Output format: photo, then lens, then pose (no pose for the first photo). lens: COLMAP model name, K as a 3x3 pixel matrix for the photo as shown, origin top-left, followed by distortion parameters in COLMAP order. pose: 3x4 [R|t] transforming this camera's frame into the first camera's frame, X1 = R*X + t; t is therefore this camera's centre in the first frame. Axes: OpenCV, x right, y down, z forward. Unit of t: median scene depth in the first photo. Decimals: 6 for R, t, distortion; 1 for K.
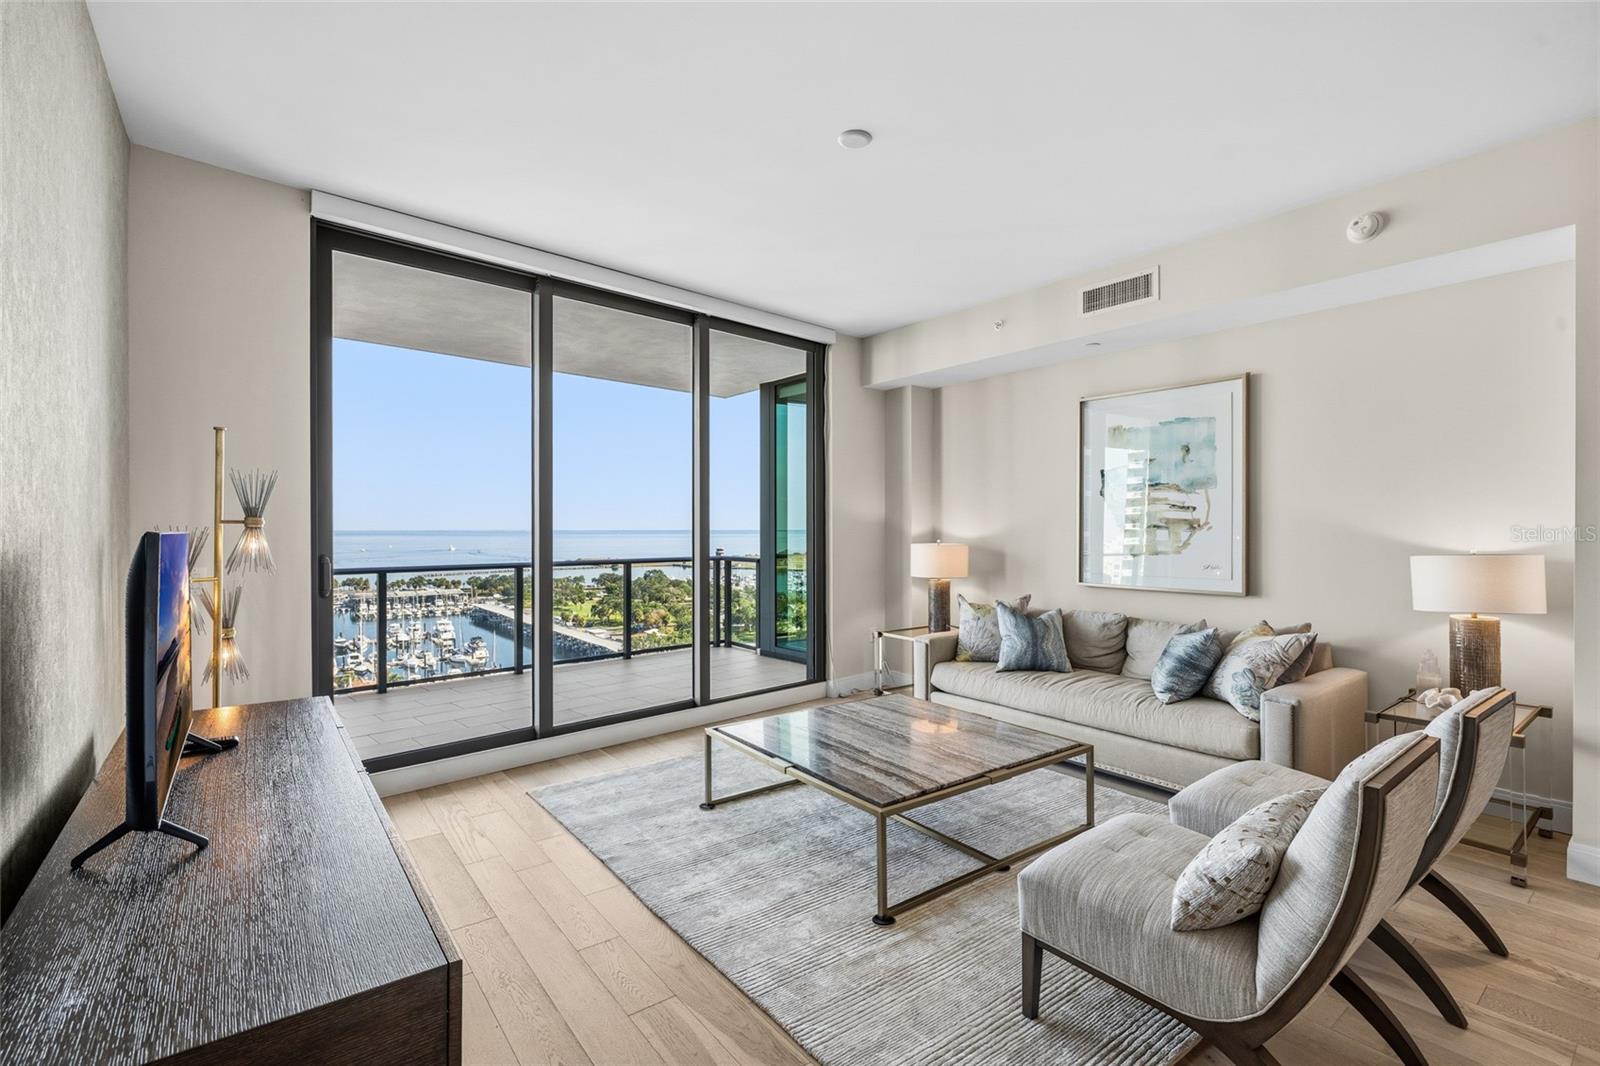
lens RADIAL K [[725.6, 0, 808.0], [0, 725.6, 527.9], [0, 0, 1]] dist [-0.001884, 0.000517]
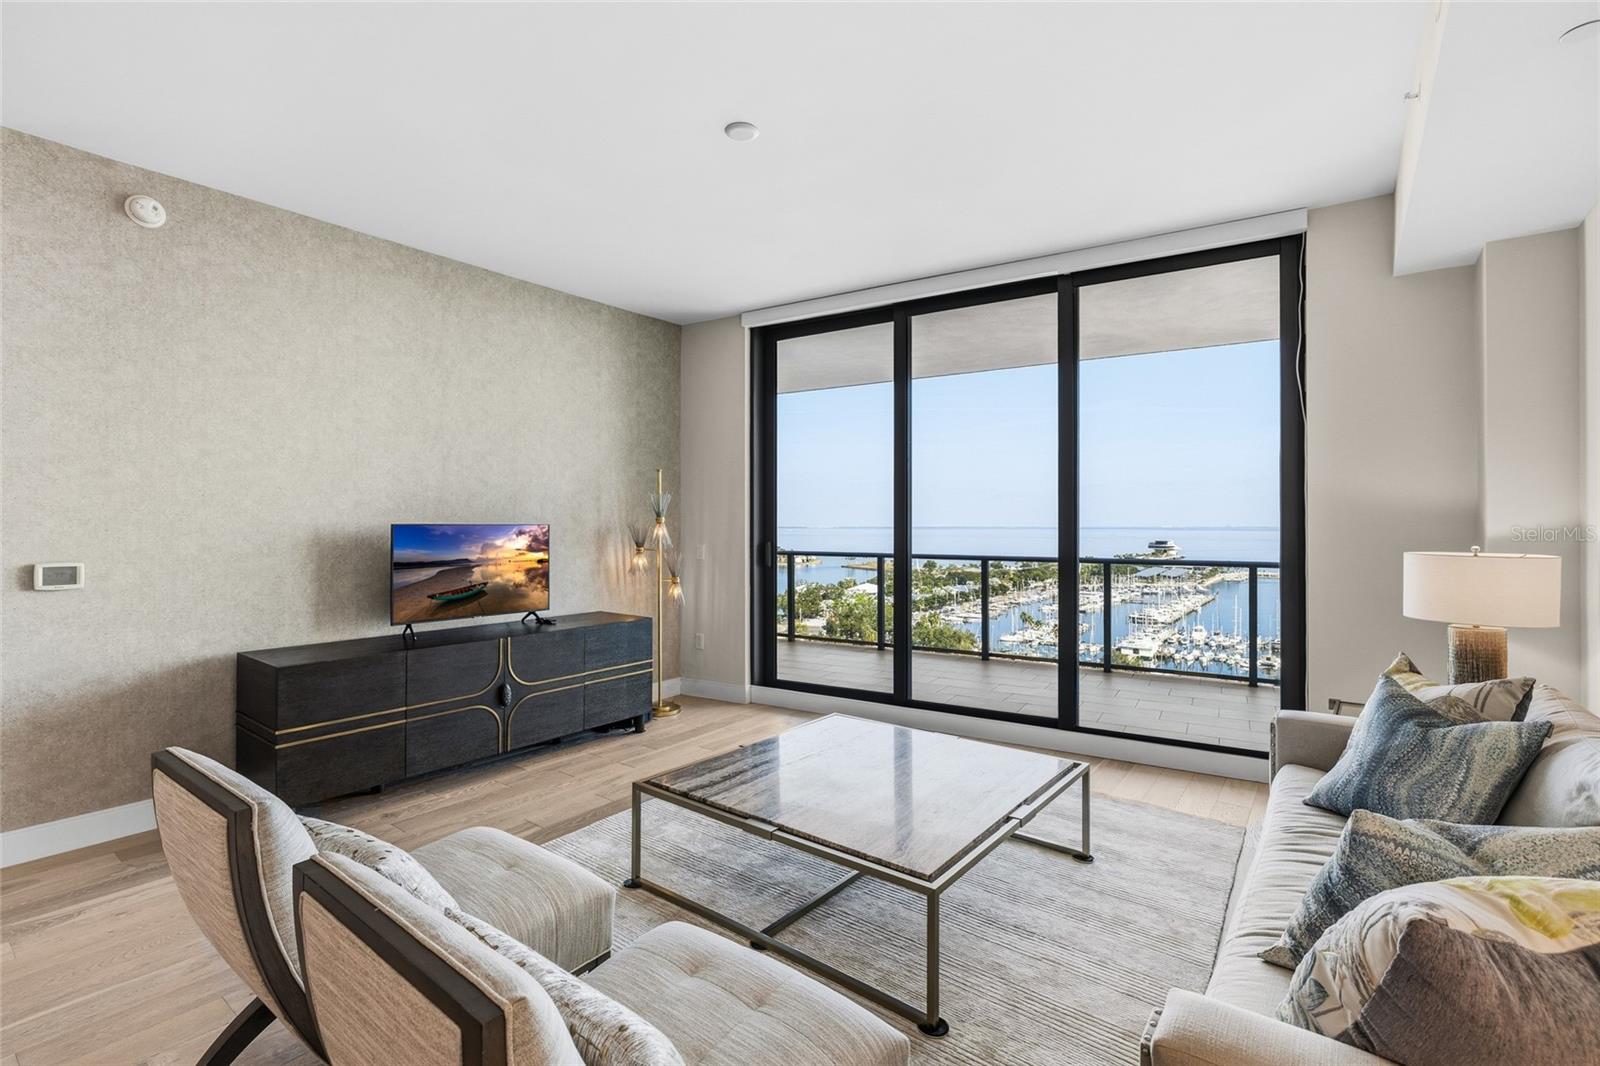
lens RADIAL K [[725.6, 0, 808.0], [0, 725.6, 527.9], [0, 0, 1]] dist [-0.001884, 0.000517]
pose [[0.253409, 0.003567, -0.967353, 0.529690], [0.001321, 0.999991, 0.004033, 0.001208], [0.967358, -0.002300, 0.253402, 0.422939]]
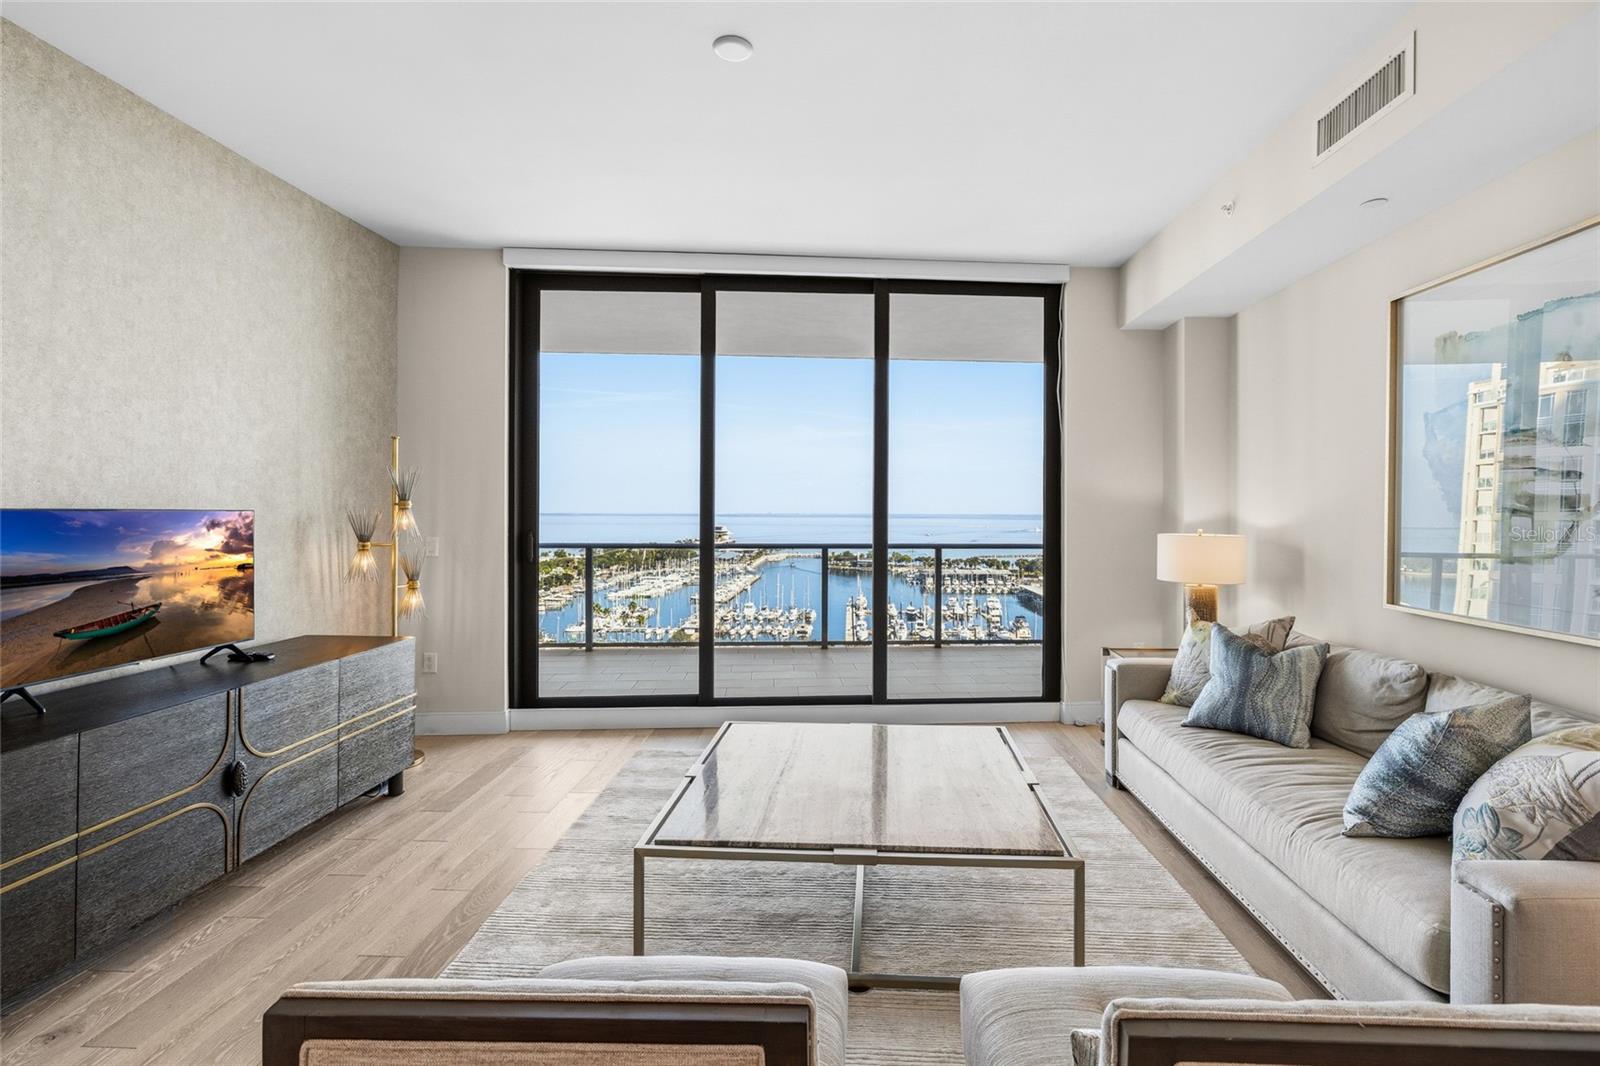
lens RADIAL K [[737.1, 0, 835.2], [0, 737.1, 517.4], [0, 0, 1]] dist [0.000108, 0.000851]
pose [[0.768918, 0.006709, -0.639312, 0.356556], [-0.002409, 0.999968, 0.007597, 0.000150], [0.639343, -0.004301, 0.768910, 0.212170]]
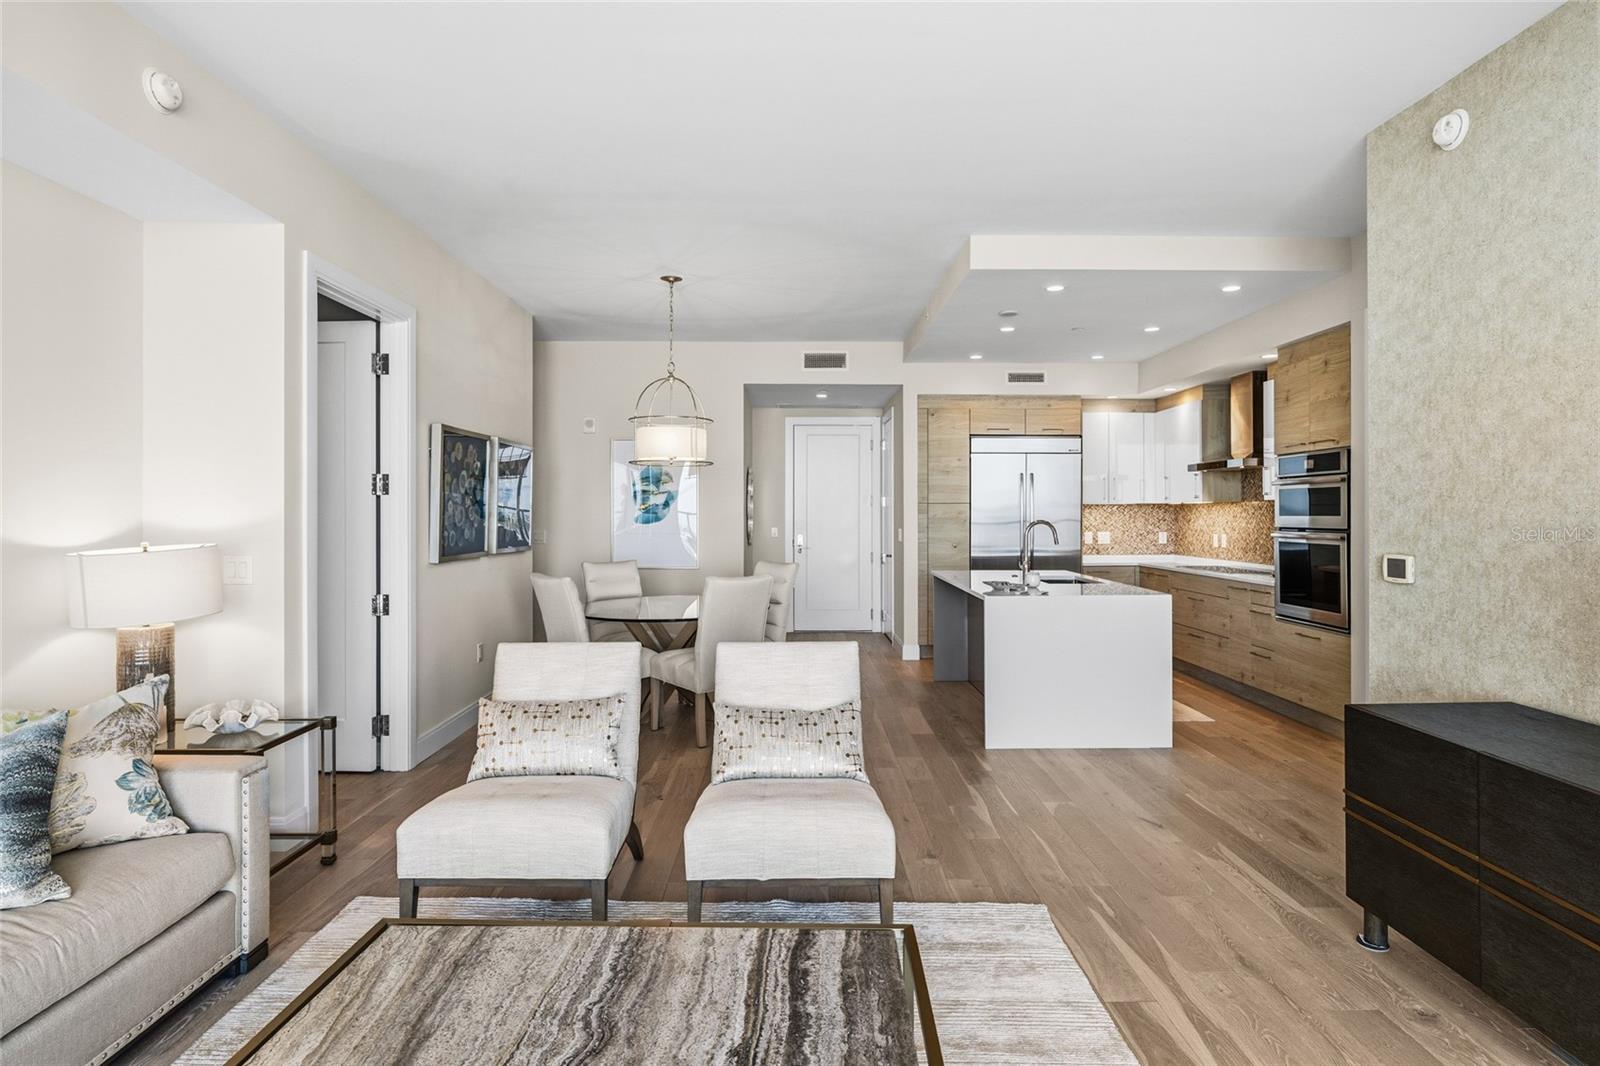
lens RADIAL K [[827.9, 0, 801.0], [0, 827.9, 512.7], [0, 0, 1]] dist [0.000421, 0.000028]
pose [[-0.788337, 0.000674, 0.615243, -0.131110], [0.000722, 1.000000, -0.000171, -0.001198], [-0.615243, 0.000310, -0.788337, 0.729887]]
